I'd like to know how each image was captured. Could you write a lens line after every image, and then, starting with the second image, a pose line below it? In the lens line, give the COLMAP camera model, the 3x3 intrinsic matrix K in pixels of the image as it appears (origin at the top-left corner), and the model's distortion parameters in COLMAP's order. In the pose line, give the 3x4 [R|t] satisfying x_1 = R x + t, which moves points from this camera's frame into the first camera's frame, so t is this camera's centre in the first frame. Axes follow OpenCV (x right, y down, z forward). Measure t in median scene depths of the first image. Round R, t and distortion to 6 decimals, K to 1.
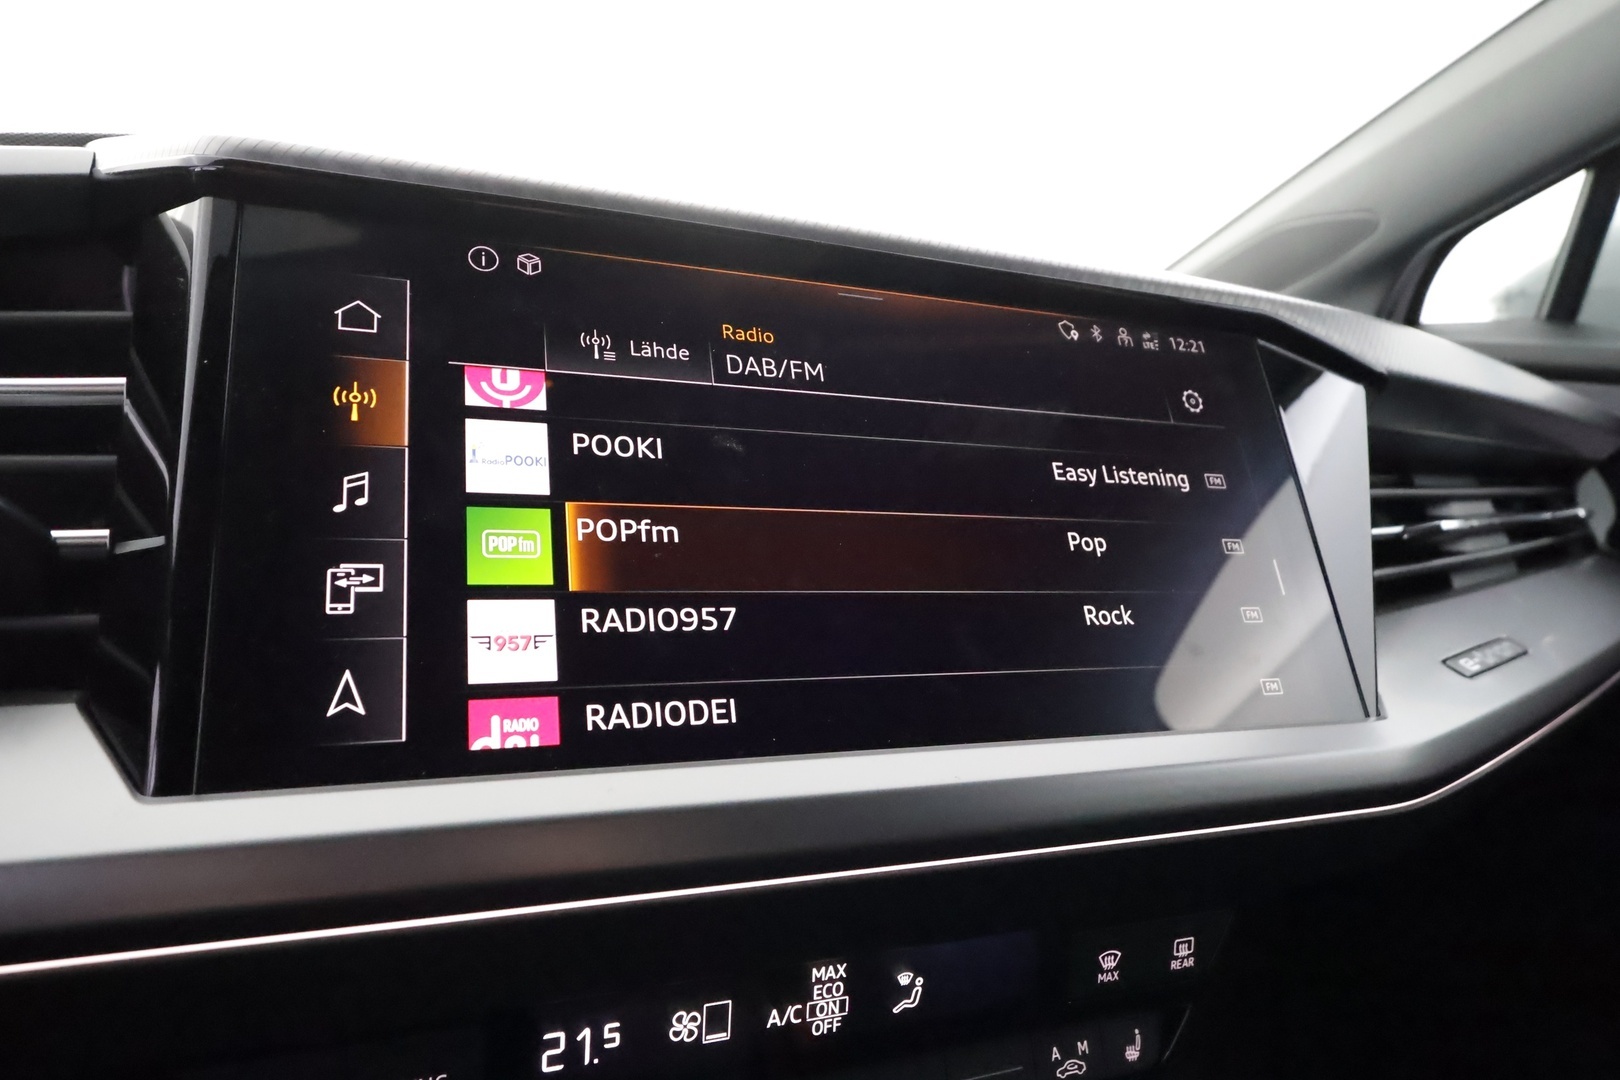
lens RADIAL K [[1028.0, 0, 806.3], [0, 1028.0, 537.4], [0, 0, 1]] dist [0.004620, -0.003670]
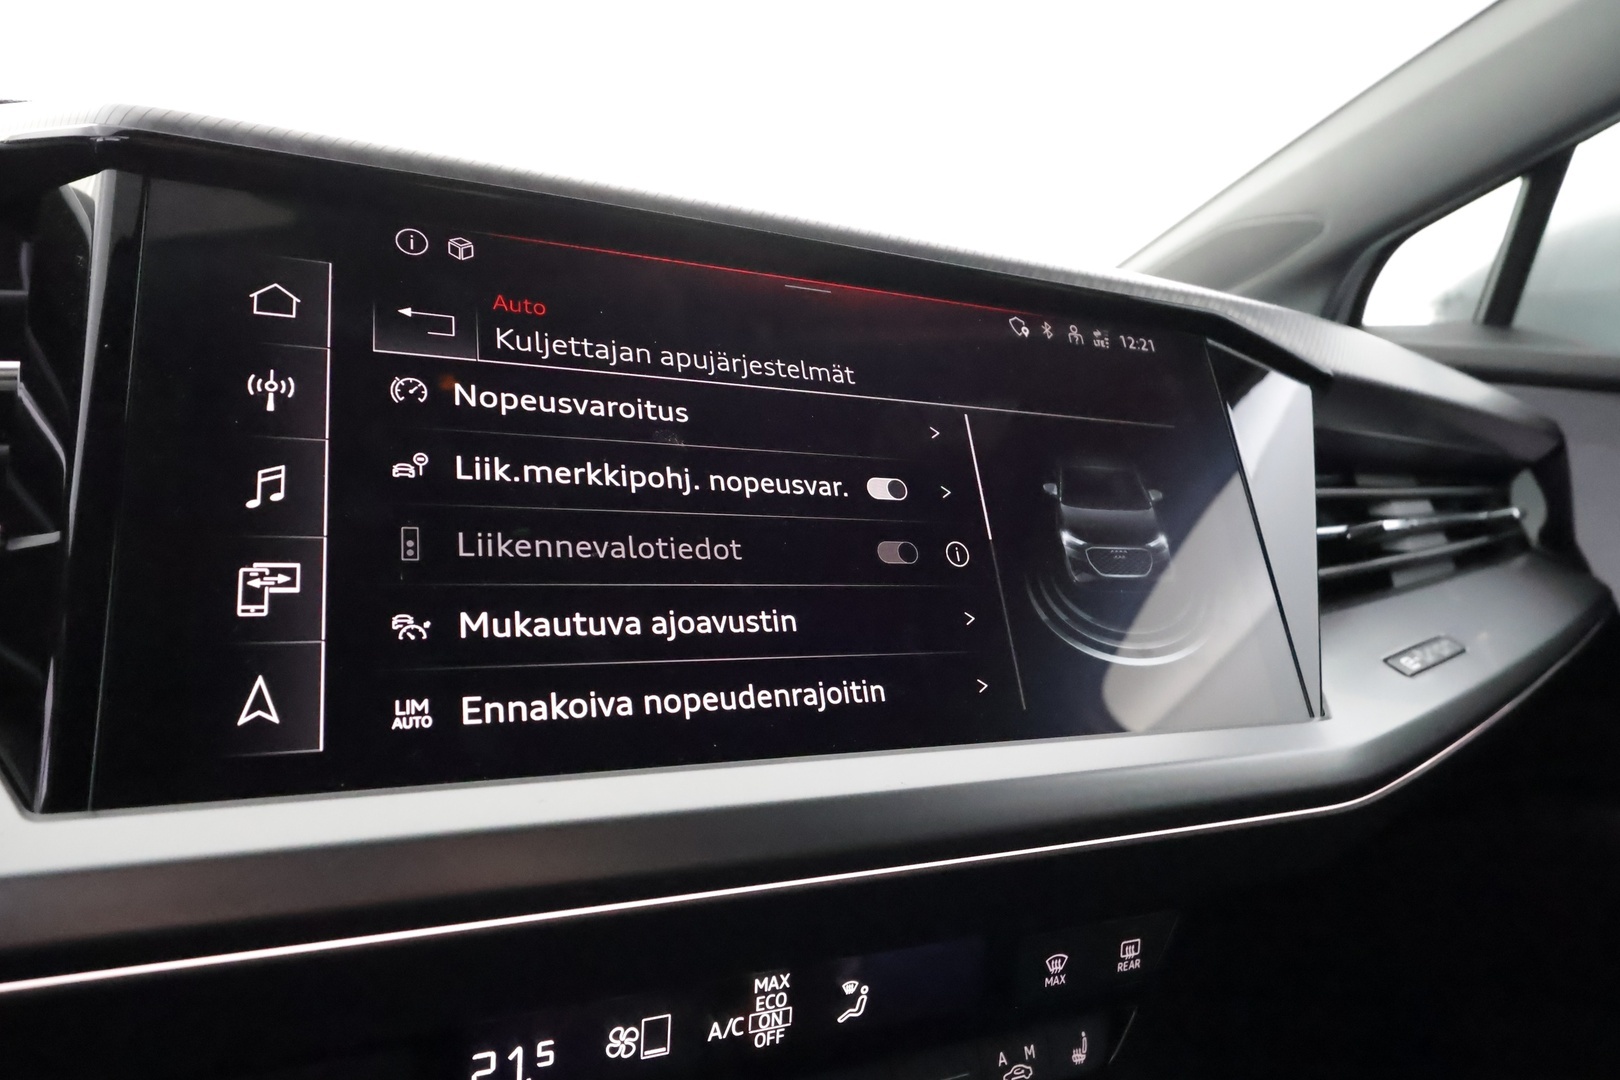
lens RADIAL K [[1028.0, 0, 810.1], [0, 1028.0, 541.1], [0, 0, 1]] dist [0.004620, -0.003670]
pose [[0.998817, 0.003811, 0.048484, 0.008935], [-0.004225, 0.999955, 0.008435, -0.003717], [-0.048450, -0.008630, 0.998788, 0.028288]]
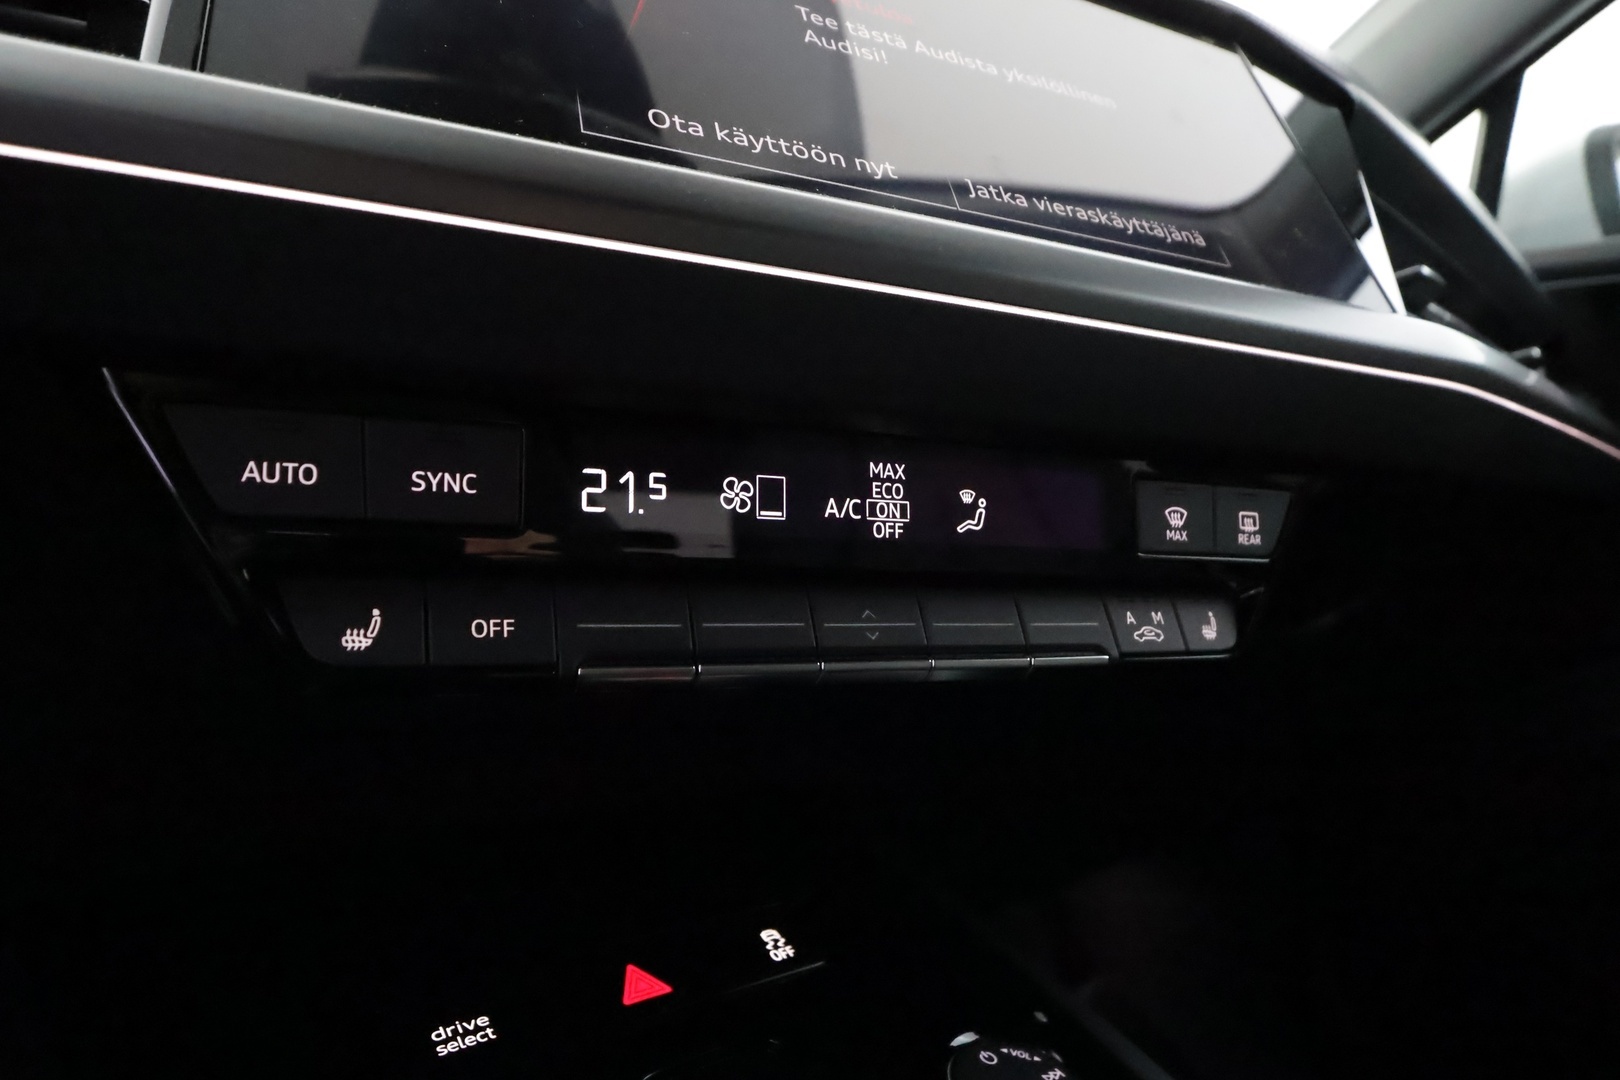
lens RADIAL K [[1028.0, 0, 802.3], [0, 1028.0, 539.7], [0, 0, 1]] dist [0.004620, -0.003670]
pose [[0.997095, -0.047042, 0.059913, -0.107473], [0.055441, 0.987539, -0.147288, 0.598579], [-0.052238, 0.150182, 0.987277, 0.112772]]
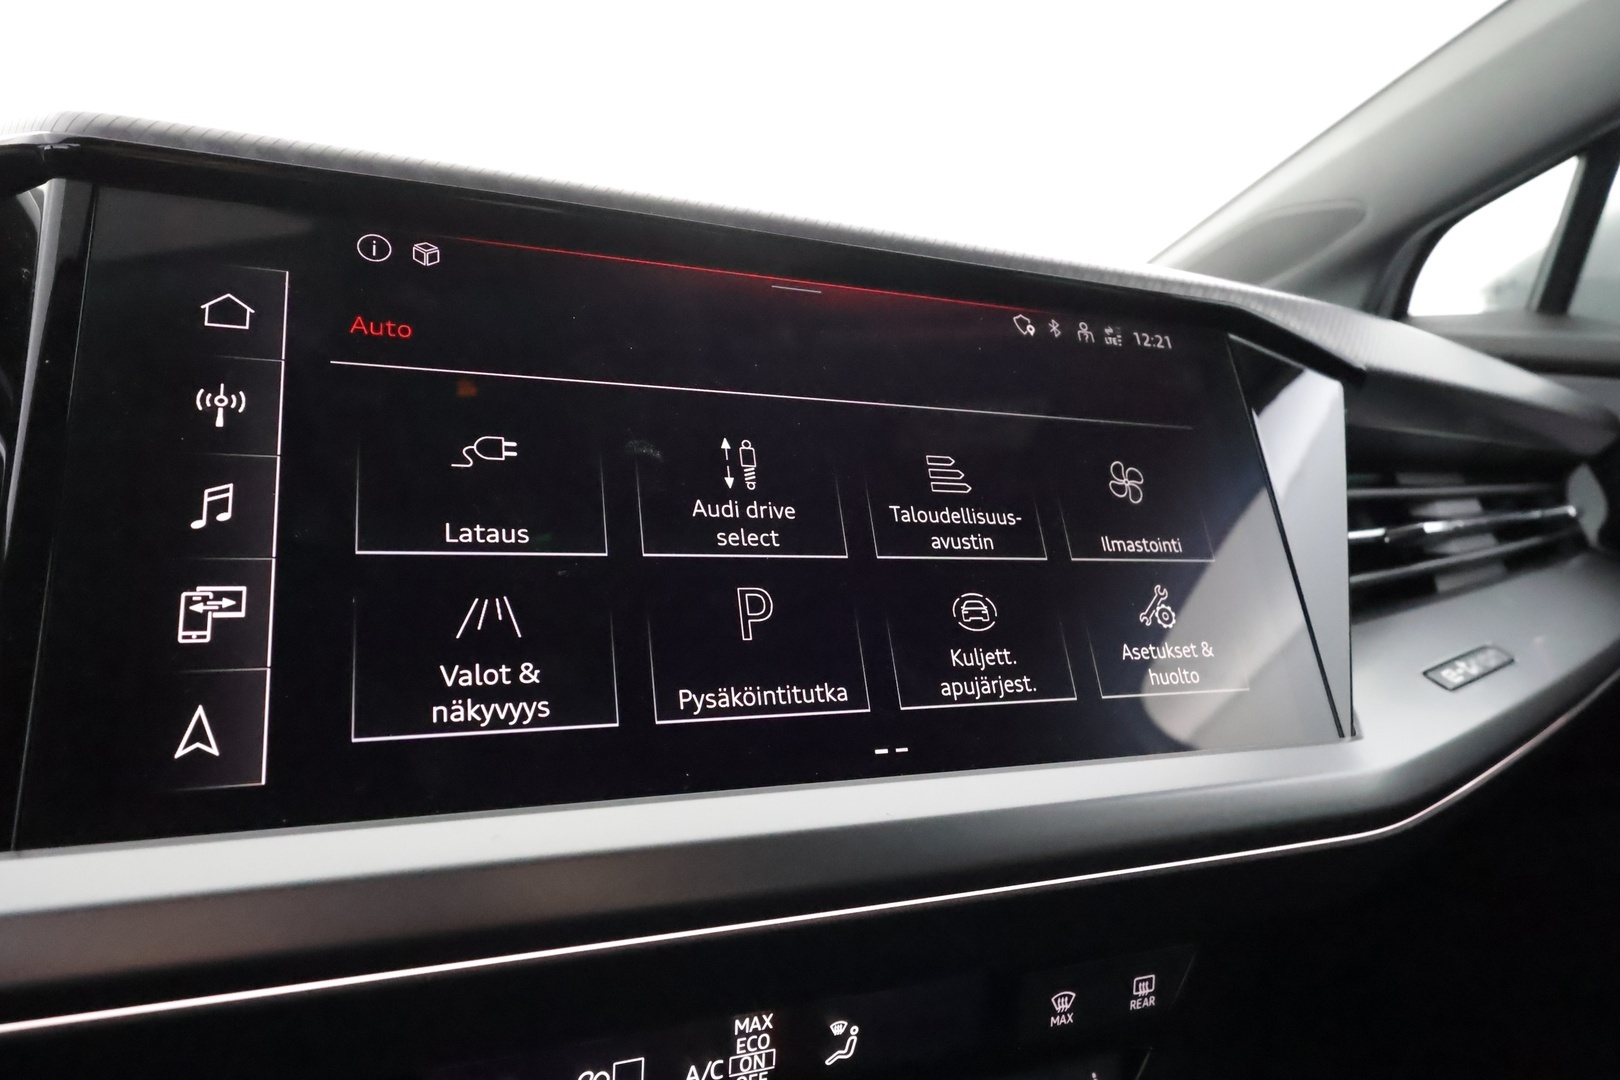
lens RADIAL K [[1028.0, 0, 811.0], [0, 1028.0, 536.5], [0, 0, 1]] dist [0.004620, -0.003670]
pose [[0.999970, -0.002371, 0.007389, 0.065971], [0.002316, 0.999970, 0.007357, -0.019685], [-0.007406, -0.007340, 0.999946, 0.079372]]
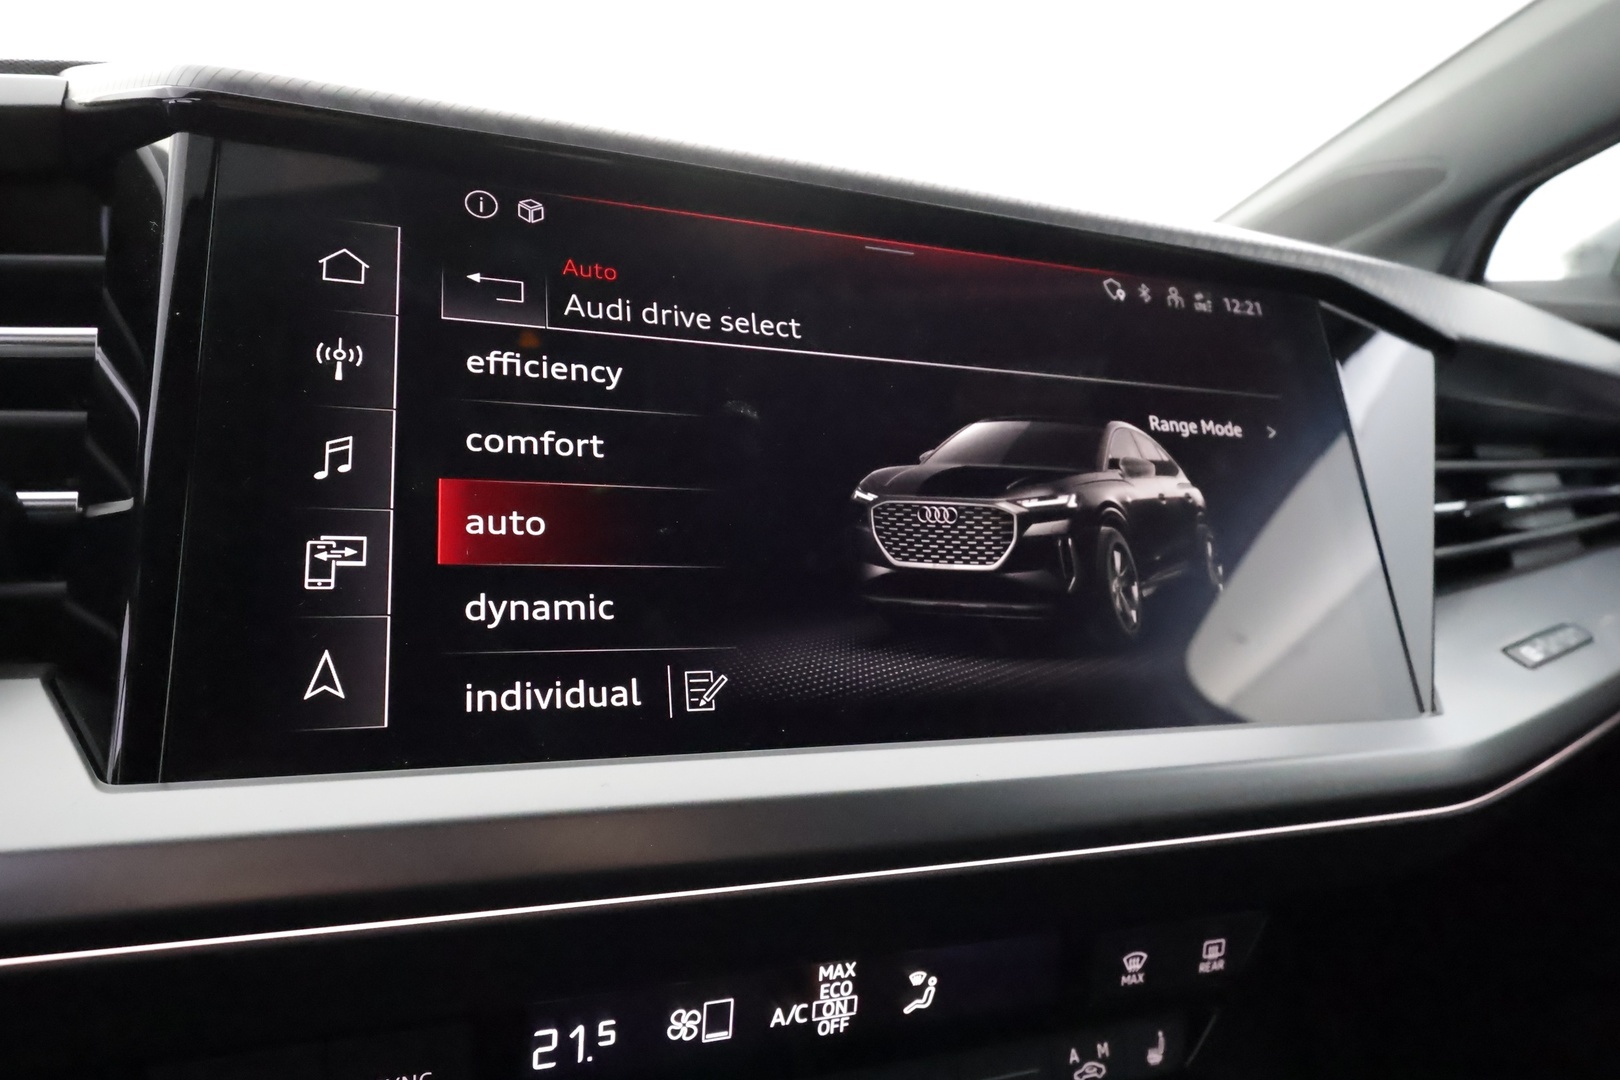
lens RADIAL K [[1028.0, 0, 806.6], [0, 1028.0, 535.5], [0, 0, 1]] dist [0.004620, -0.003670]
pose [[0.999313, 0.022769, -0.029258, 0.012202], [-0.021248, 0.998457, 0.051302, -0.026472], [0.030381, -0.050645, 0.998255, 0.068898]]
